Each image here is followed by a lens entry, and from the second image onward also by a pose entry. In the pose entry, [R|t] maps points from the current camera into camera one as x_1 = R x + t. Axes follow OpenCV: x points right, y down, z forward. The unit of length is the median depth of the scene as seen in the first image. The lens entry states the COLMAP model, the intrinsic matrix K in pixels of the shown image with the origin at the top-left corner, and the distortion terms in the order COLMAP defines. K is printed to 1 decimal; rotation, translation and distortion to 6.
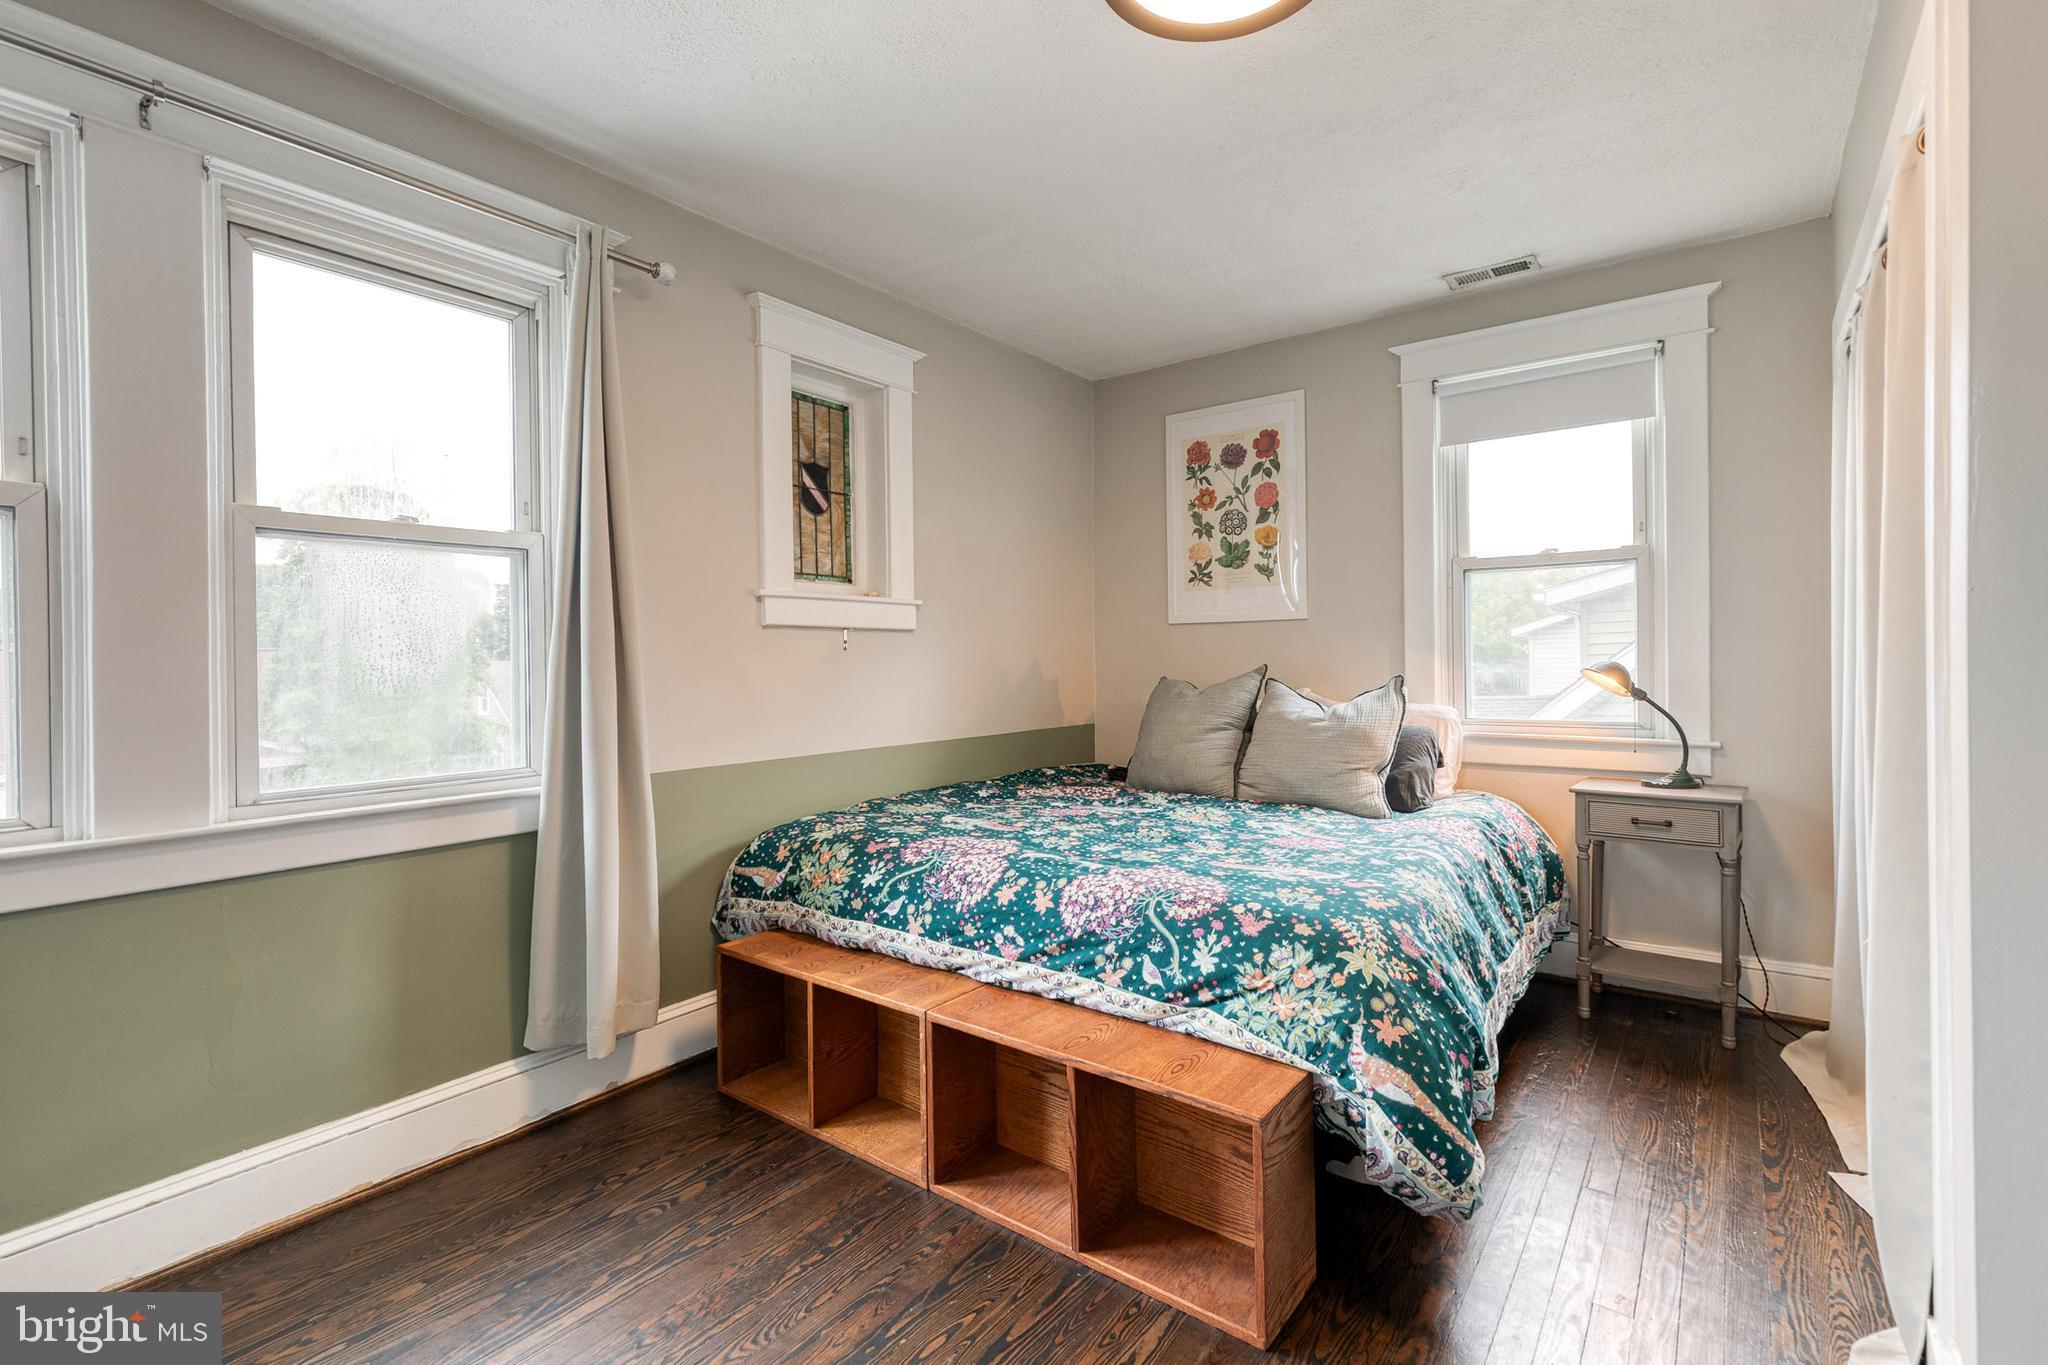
lens RADIAL K [[941.2, 0, 1060.1], [0, 941.2, 667.3], [0, 0, 1]] dist [0.012456, -0.002012]
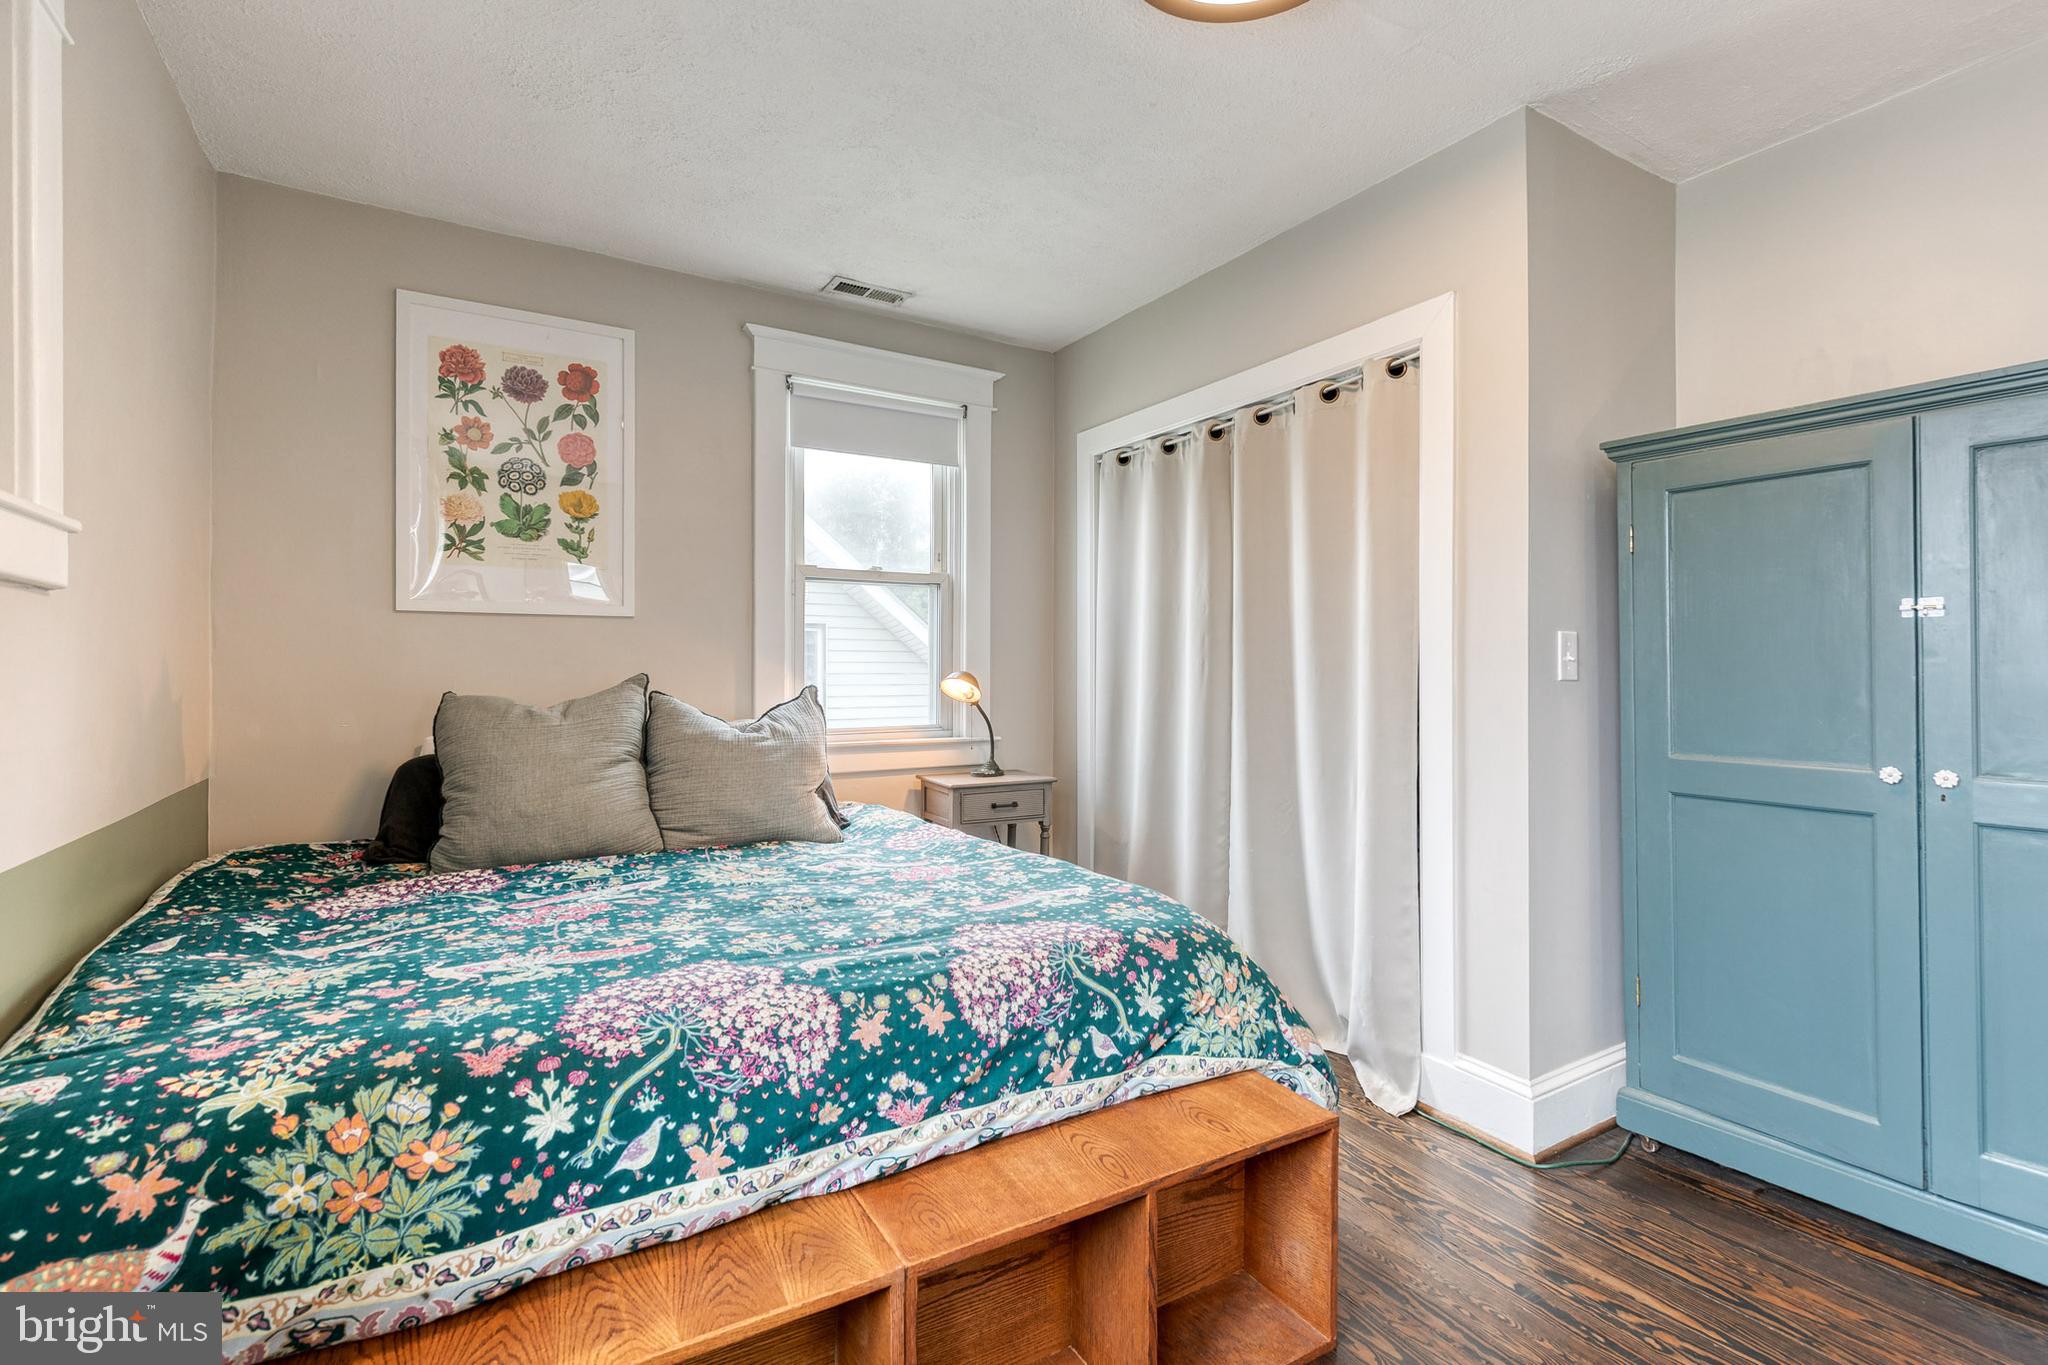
lens RADIAL K [[941.2, 0, 1029.7], [0, 941.2, 670.4], [0, 0, 1]] dist [0.012456, -0.002012]
pose [[0.366464, 0.008748, 0.930391, -0.573768], [0.002750, 0.999941, -0.010485, 0.005311], [-0.930428, 0.006401, 0.366419, 0.625164]]
